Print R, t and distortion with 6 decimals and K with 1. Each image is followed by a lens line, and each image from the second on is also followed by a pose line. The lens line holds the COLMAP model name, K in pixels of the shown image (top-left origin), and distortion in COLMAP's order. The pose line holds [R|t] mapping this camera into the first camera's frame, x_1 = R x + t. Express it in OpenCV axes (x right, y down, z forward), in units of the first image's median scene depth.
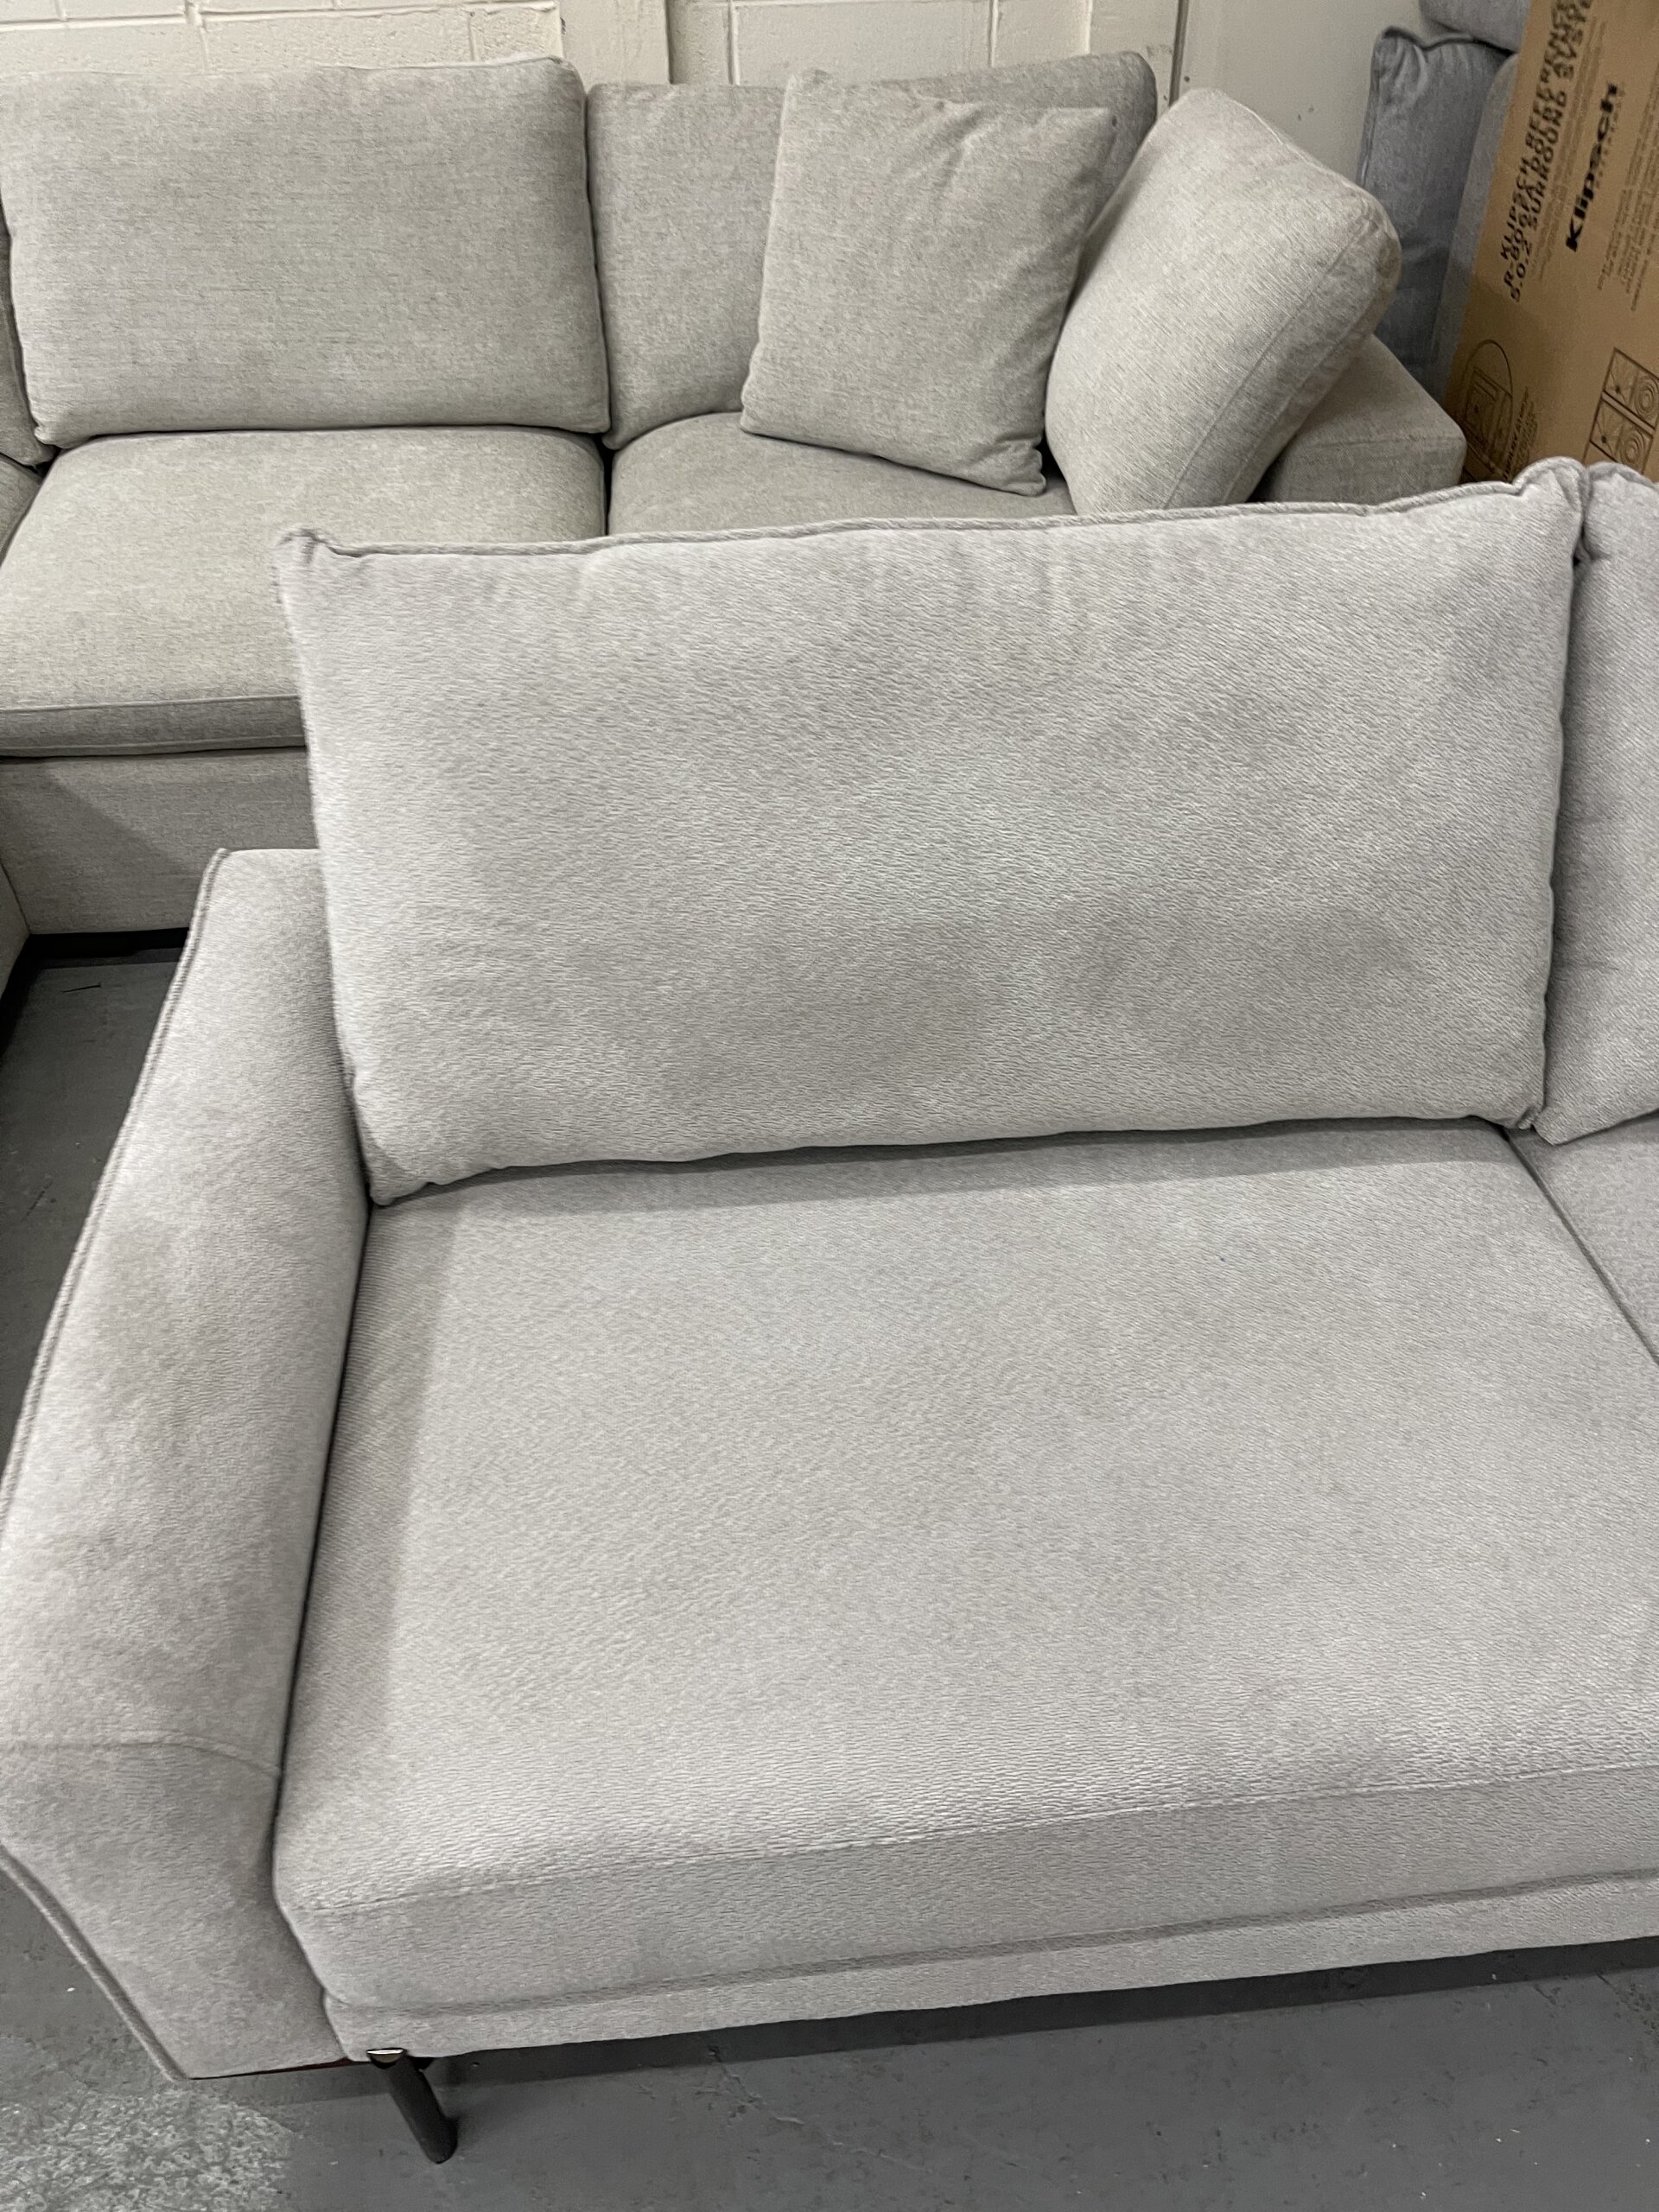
lens RADIAL K [[1673.8, 0, 803.3], [0, 1673.8, 1127.1], [0, 0, 1]] dist [0.067797, -0.094362]
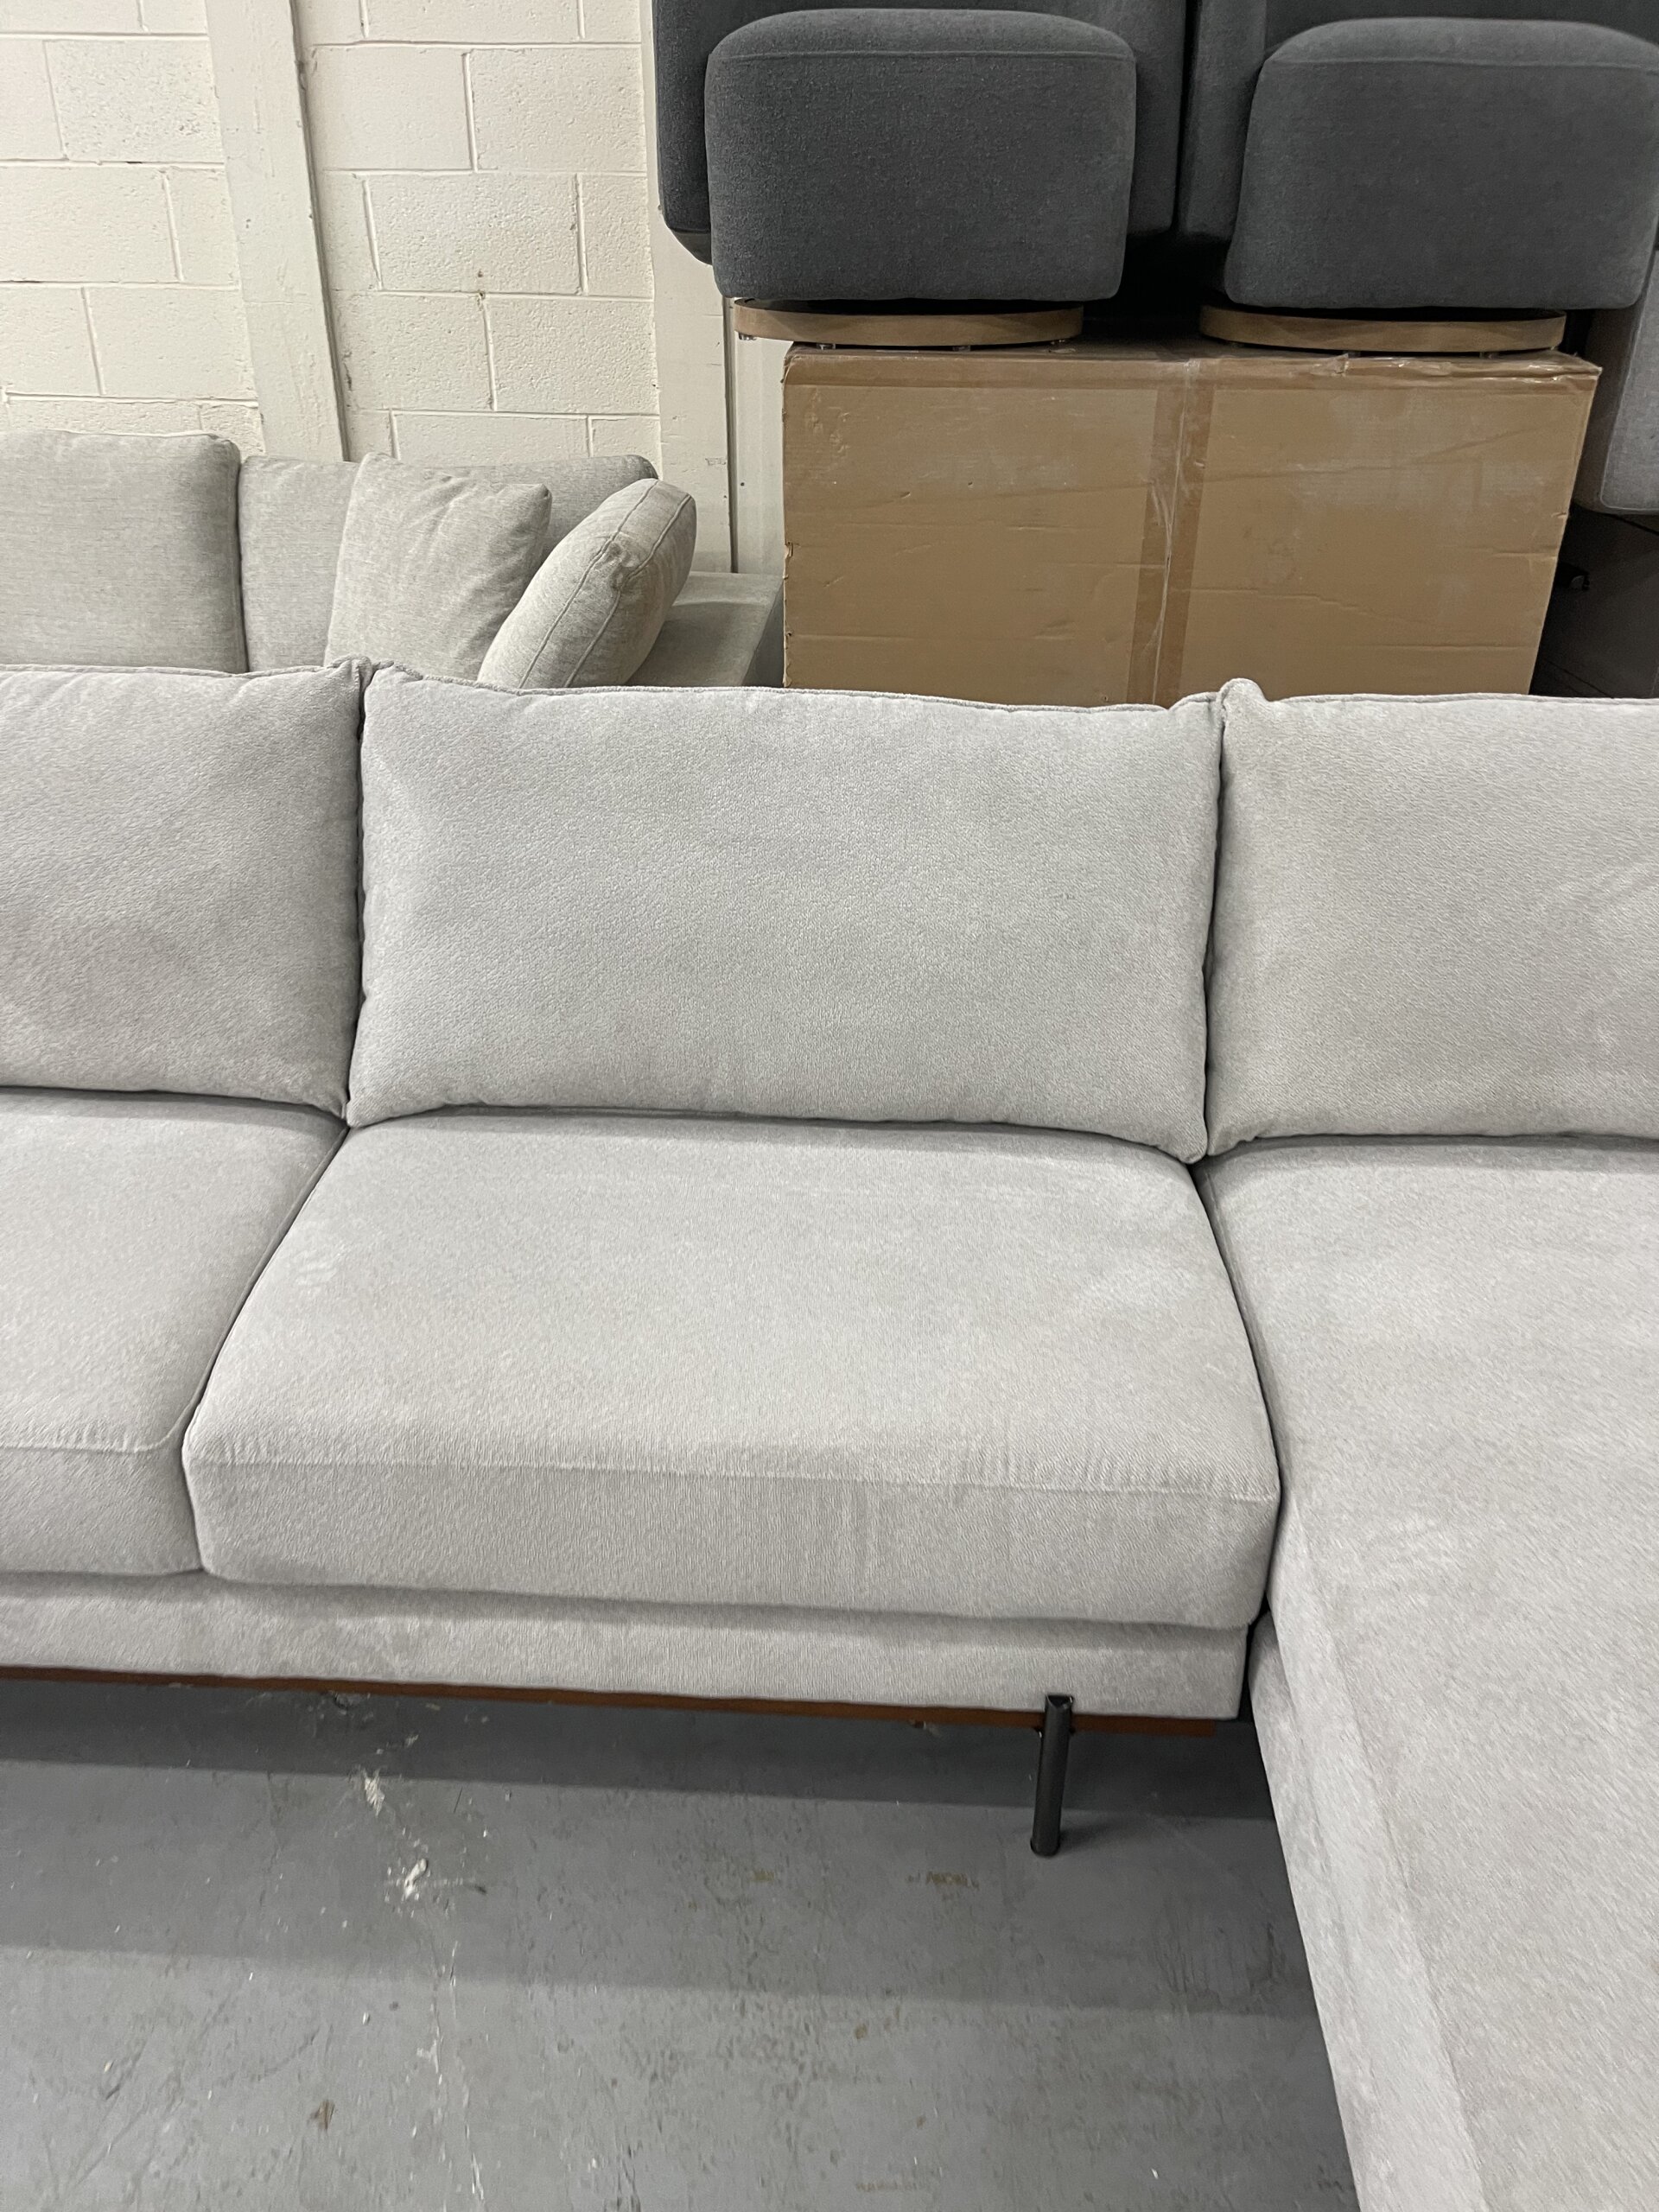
lens RADIAL K [[1673.8, 0, 838.4], [0, 1673.8, 1114.5], [0, 0, 1]] dist [0.067797, -0.094362]
pose [[0.989795, 0.092487, -0.108405, 1.006616], [-0.114303, 0.969585, -0.216427, 0.257584], [0.085091, 0.226609, 0.970262, -0.298857]]
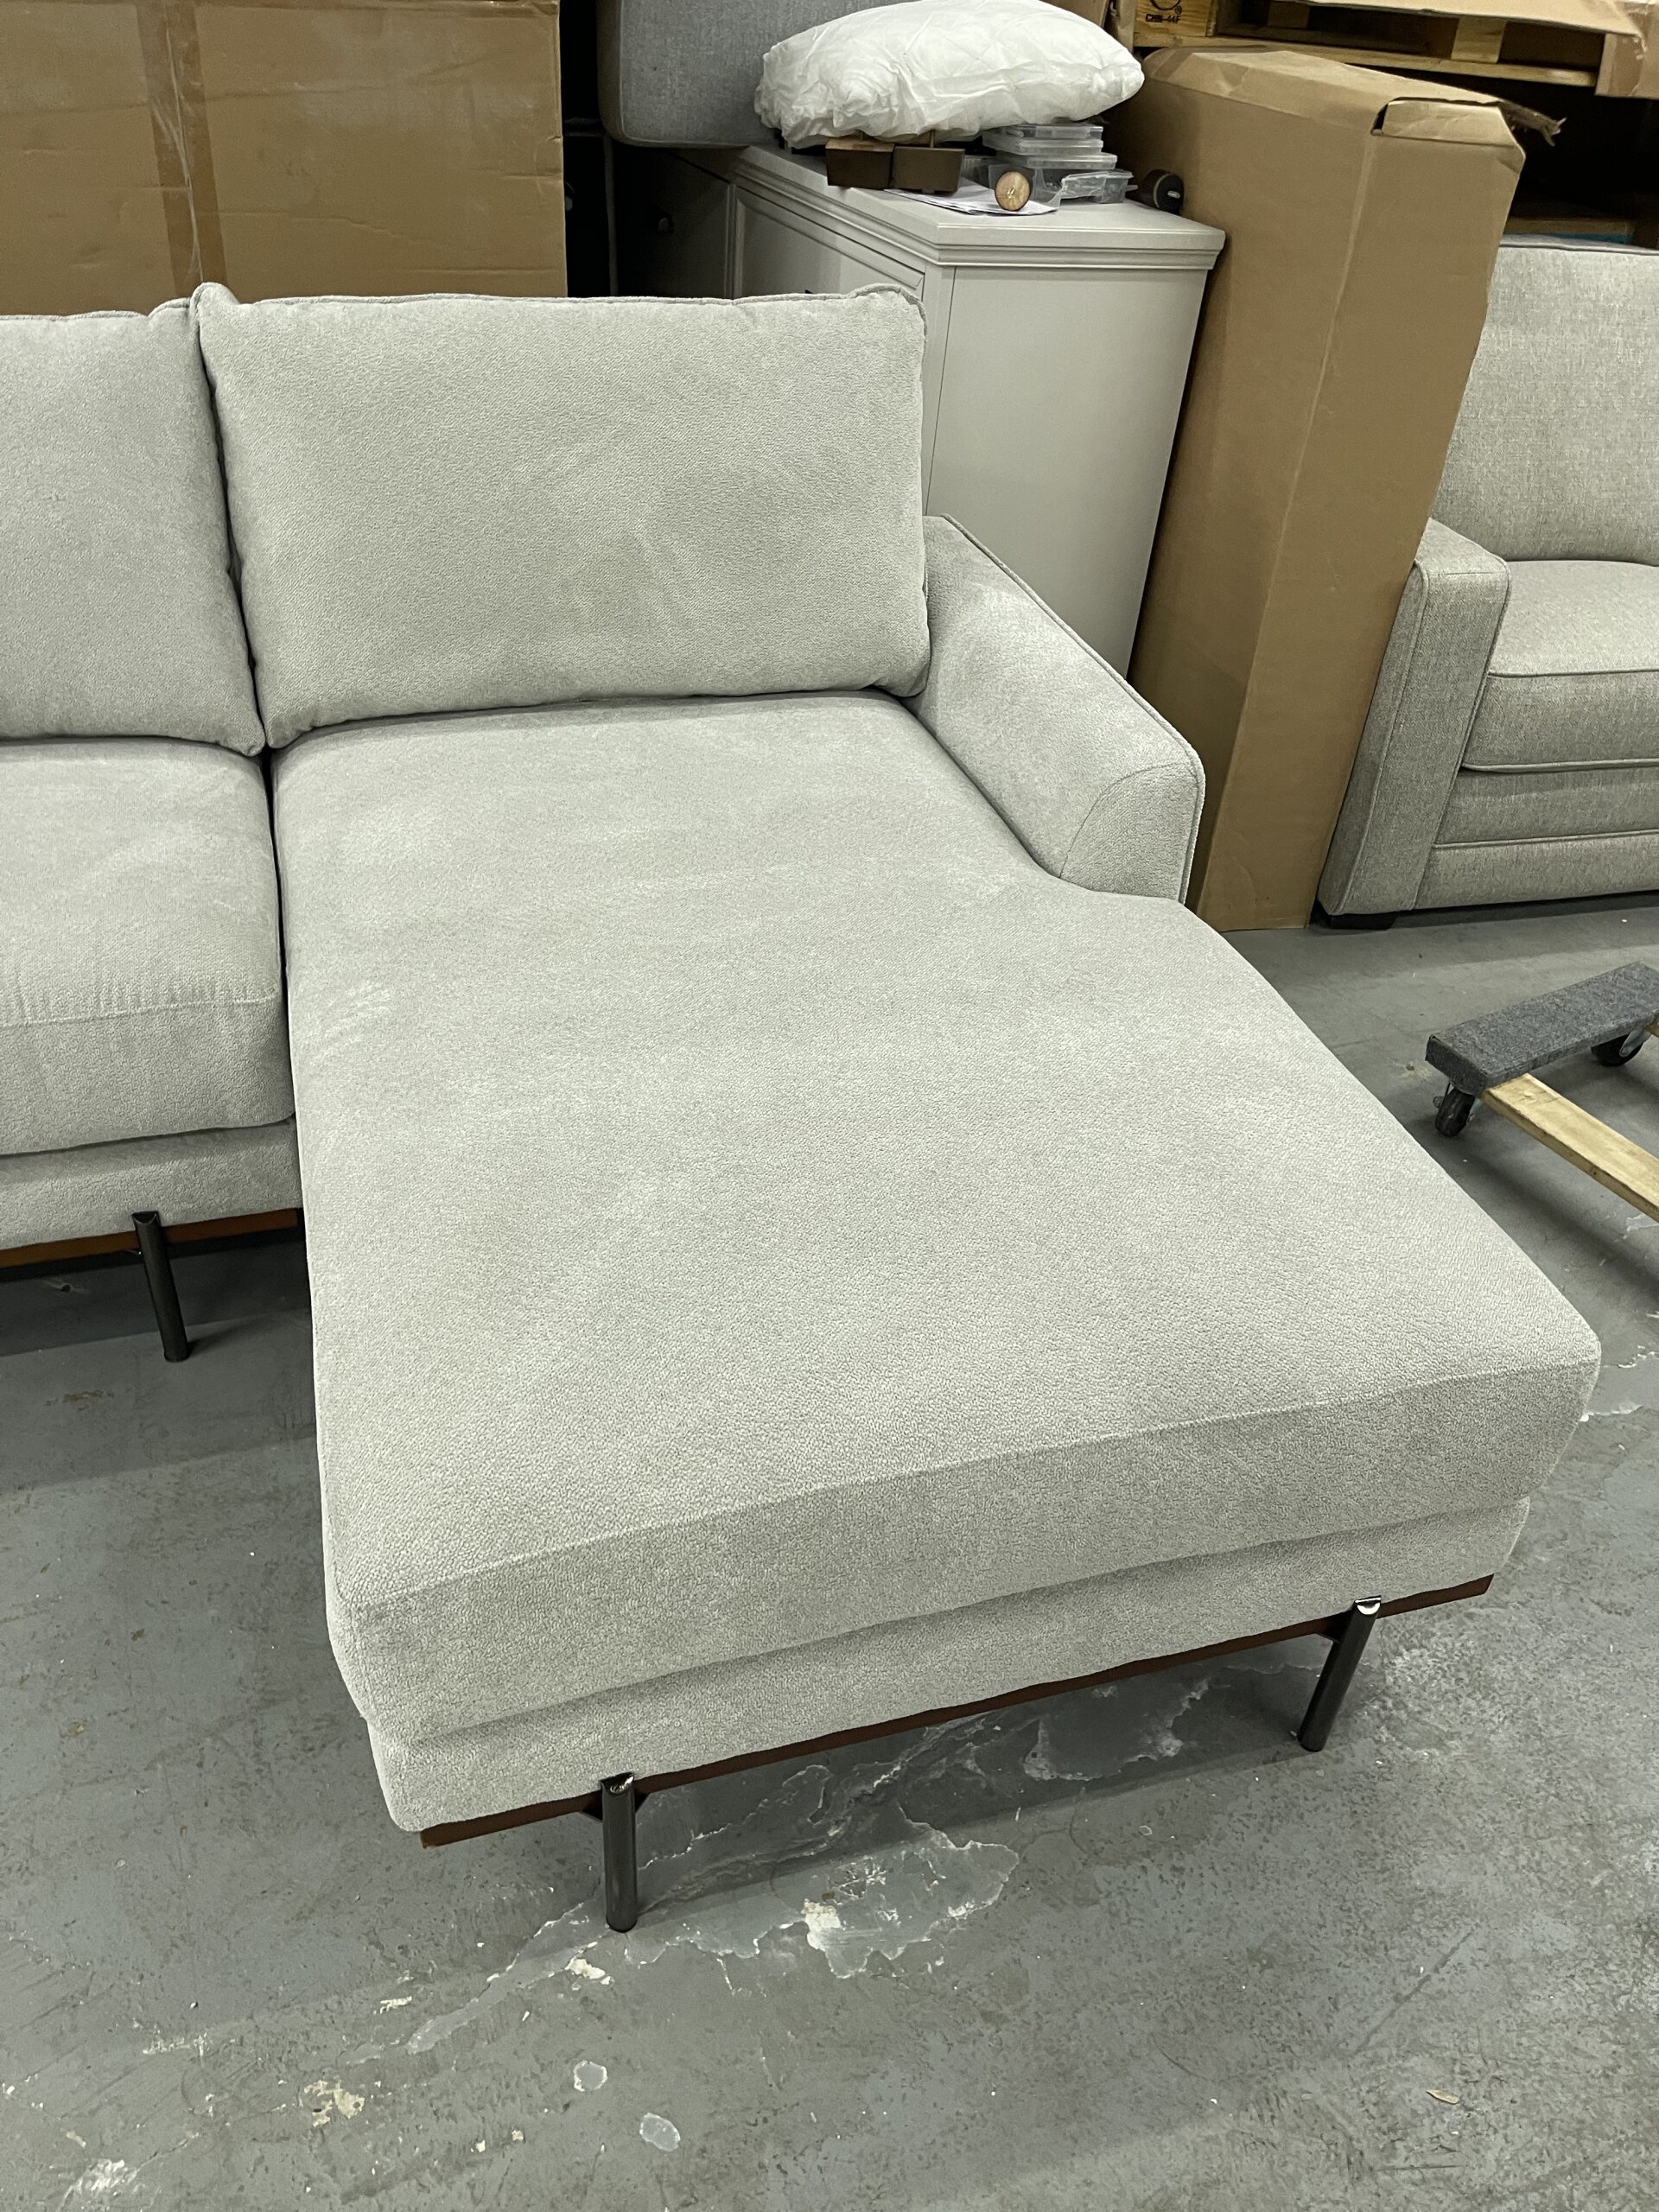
lens RADIAL K [[1673.8, 0, 839.2], [0, 1673.8, 1096.6], [0, 0, 1]] dist [0.067797, -0.094362]
pose [[0.975585, -0.058709, 0.211629, 1.326716], [0.078339, 0.993246, -0.085591, 0.442639], [-0.205174, 0.100080, 0.973595, -0.482205]]
